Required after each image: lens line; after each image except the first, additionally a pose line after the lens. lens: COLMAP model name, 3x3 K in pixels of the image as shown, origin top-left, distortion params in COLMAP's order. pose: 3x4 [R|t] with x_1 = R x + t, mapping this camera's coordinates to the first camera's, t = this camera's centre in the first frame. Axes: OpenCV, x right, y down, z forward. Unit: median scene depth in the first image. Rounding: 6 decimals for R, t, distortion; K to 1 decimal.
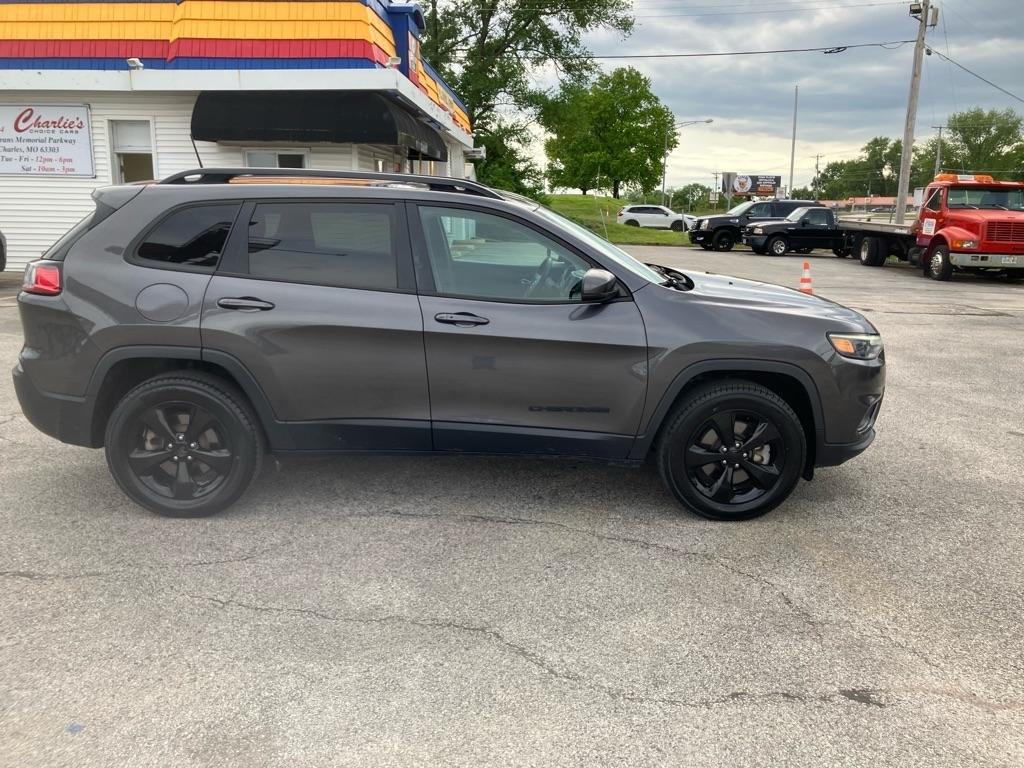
lens RADIAL K [[833.6, 0, 519.0], [0, 833.6, 381.4], [0, 0, 1]] dist [0.000115, -0.000200]
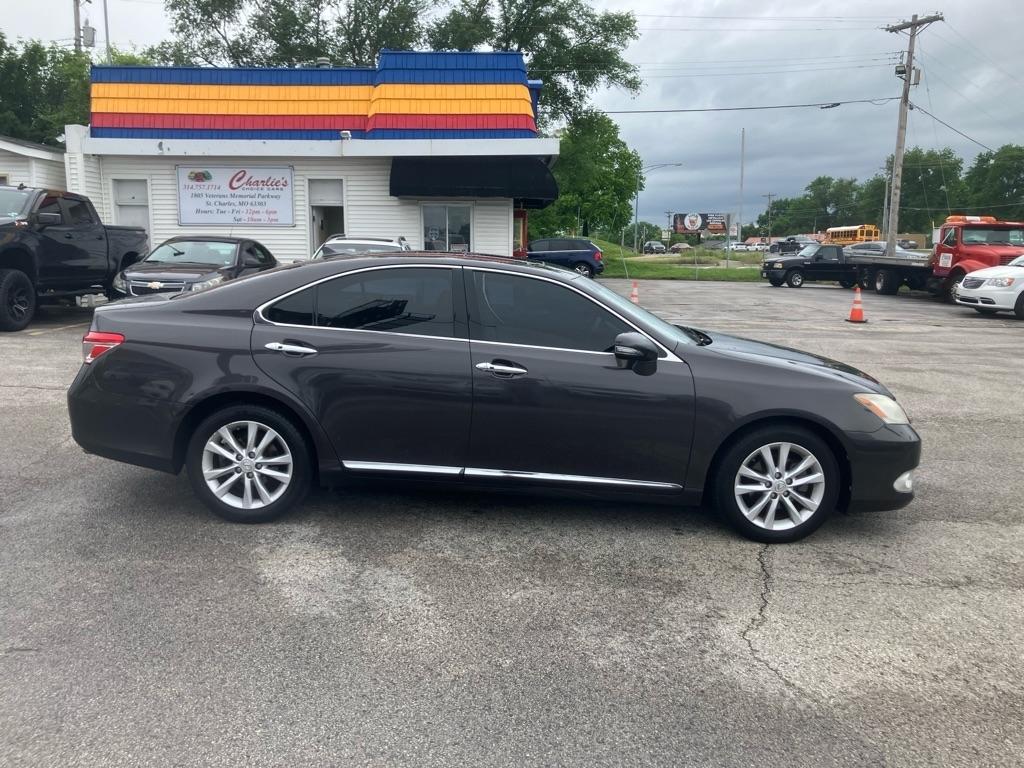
lens RADIAL K [[822.9, 0, 500.5], [0, 822.9, 386.6], [0, 0, 1]] dist [0.003372, 0.009544]
pose [[0.999249, -0.015355, 0.035572, -0.257042], [0.016667, 0.999180, -0.036892, 0.036939], [-0.034976, 0.037457, 0.998686, -0.195624]]
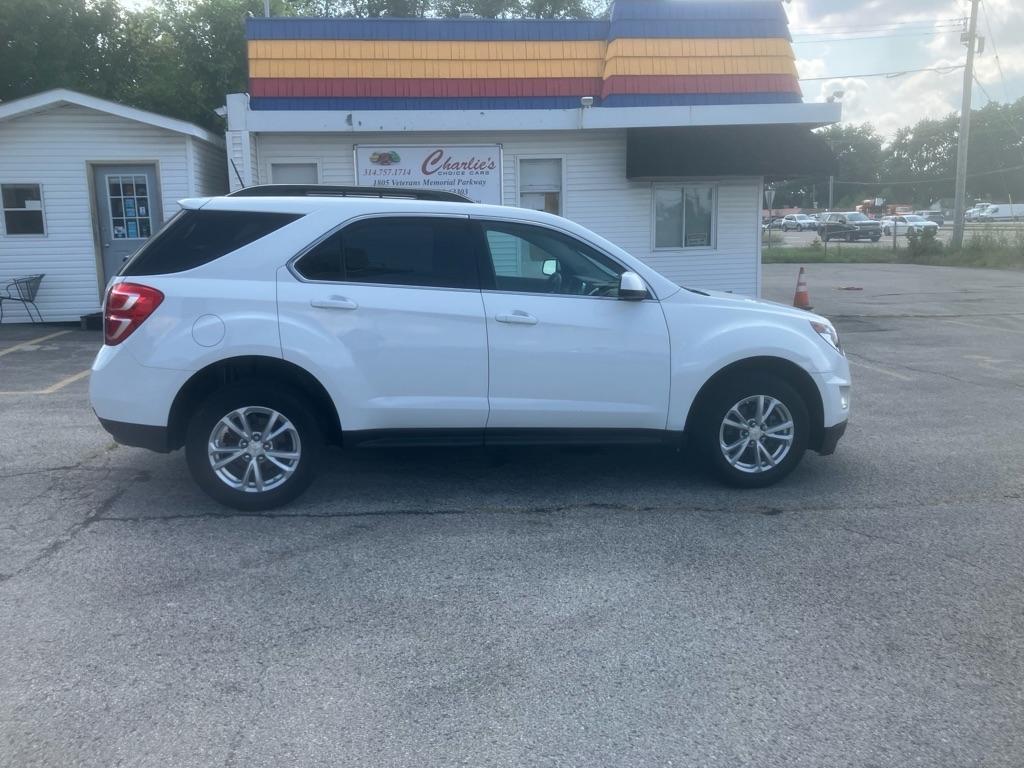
lens RADIAL K [[827.5, 0, 514.3], [0, 827.5, 382.1], [0, 0, 1]] dist [0.006111, -0.003758]
pose [[0.987459, -0.065986, 0.143424, -0.648475], [0.069611, 0.997366, -0.020398, -0.033324], [-0.141700, 0.030126, 0.989451, 0.047243]]
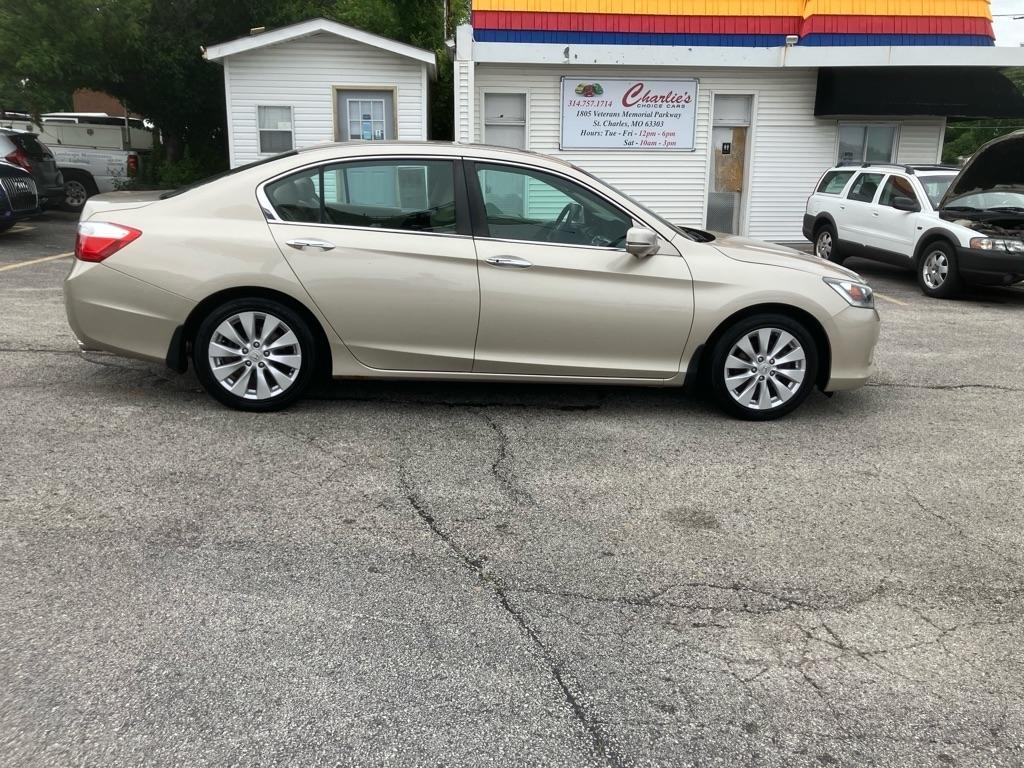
lens RADIAL K [[833.6, 0, 519.0], [0, 833.6, 381.4], [0, 0, 1]] dist [0.000115, -0.000200]
pose [[0.995407, -0.033760, 0.089583, -0.827029], [0.029402, 0.998340, 0.049526, -0.018878], [-0.091107, -0.046665, 0.994747, -0.014049]]
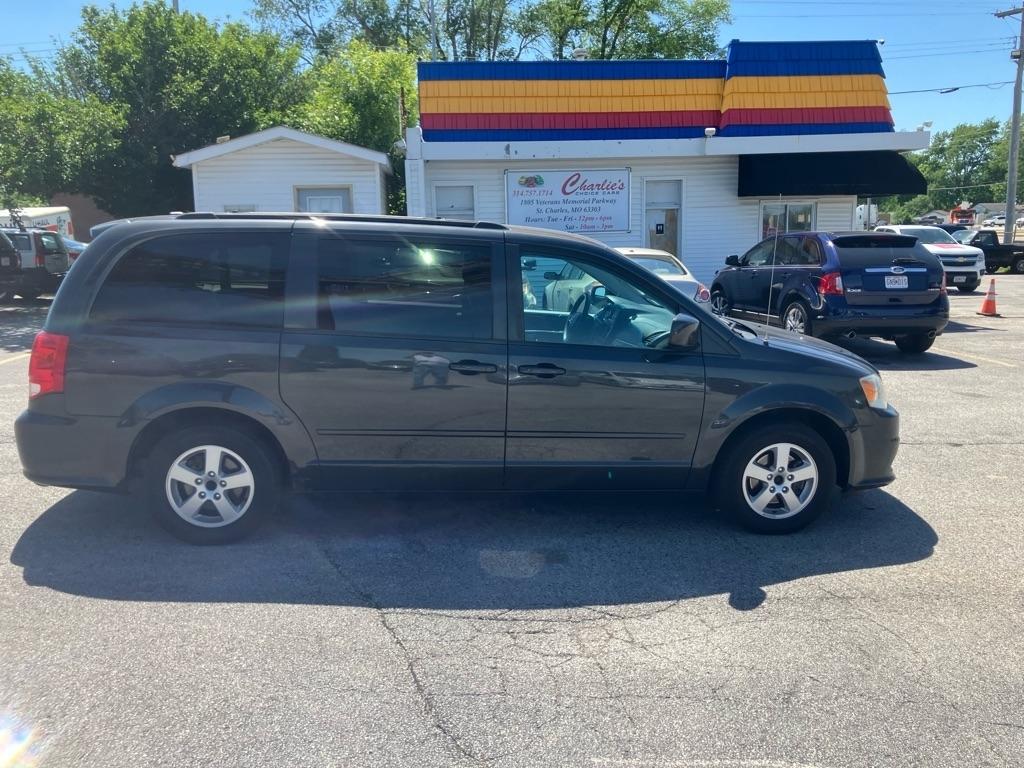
lens RADIAL K [[830.9, 0, 527.8], [0, 830.9, 381.7], [0, 0, 1]] dist [0.009013, -0.012283]
pose [[0.990094, -0.063096, 0.125427, -0.799764], [0.067178, 0.997331, -0.028583, -0.021850], [-0.123289, 0.036726, 0.991691, -0.083627]]
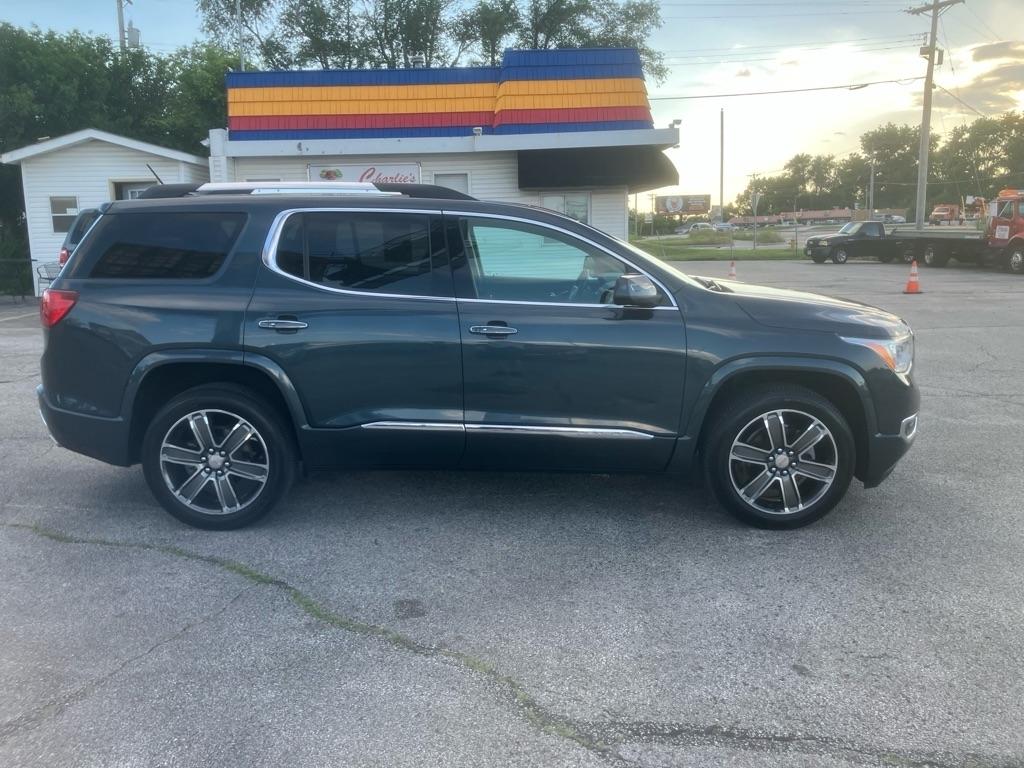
lens RADIAL K [[823.2, 0, 509.0], [0, 823.2, 383.8], [0, 0, 1]] dist [0.003320, 0.004106]
pose [[0.996222, -0.054554, 0.067572, -0.476690], [0.056316, 0.998114, -0.024451, 0.042316], [-0.066111, 0.028164, 0.997415, -0.249905]]
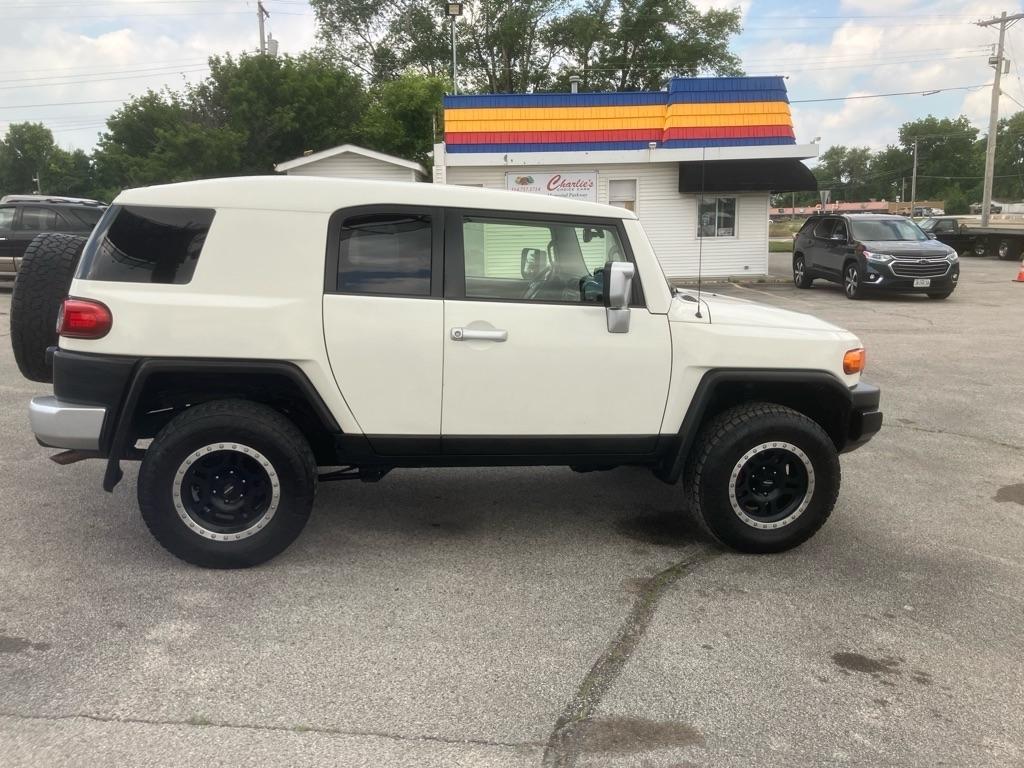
lens RADIAL K [[827.5, 0, 514.3], [0, 827.5, 382.1], [0, 0, 1]] dist [0.006111, -0.003758]
pose [[0.997895, -0.044551, 0.047130, -0.747086], [0.045355, 0.998841, -0.016134, 0.072528], [-0.046357, 0.018237, 0.998758, -0.500118]]
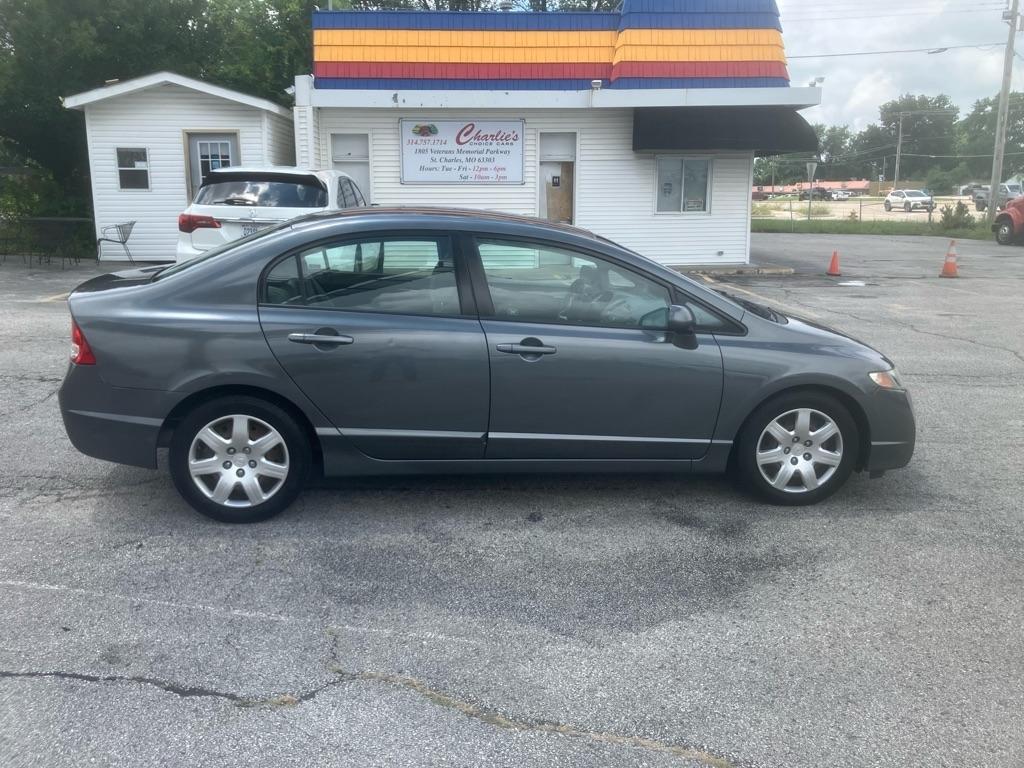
lens RADIAL K [[827.5, 0, 514.3], [0, 827.5, 382.1], [0, 0, 1]] dist [0.006111, -0.003758]
pose [[0.996670, -0.035762, 0.073285, -0.616298], [0.034796, 0.999291, 0.014408, 0.009266], [-0.073748, -0.011810, 0.997207, -0.129408]]
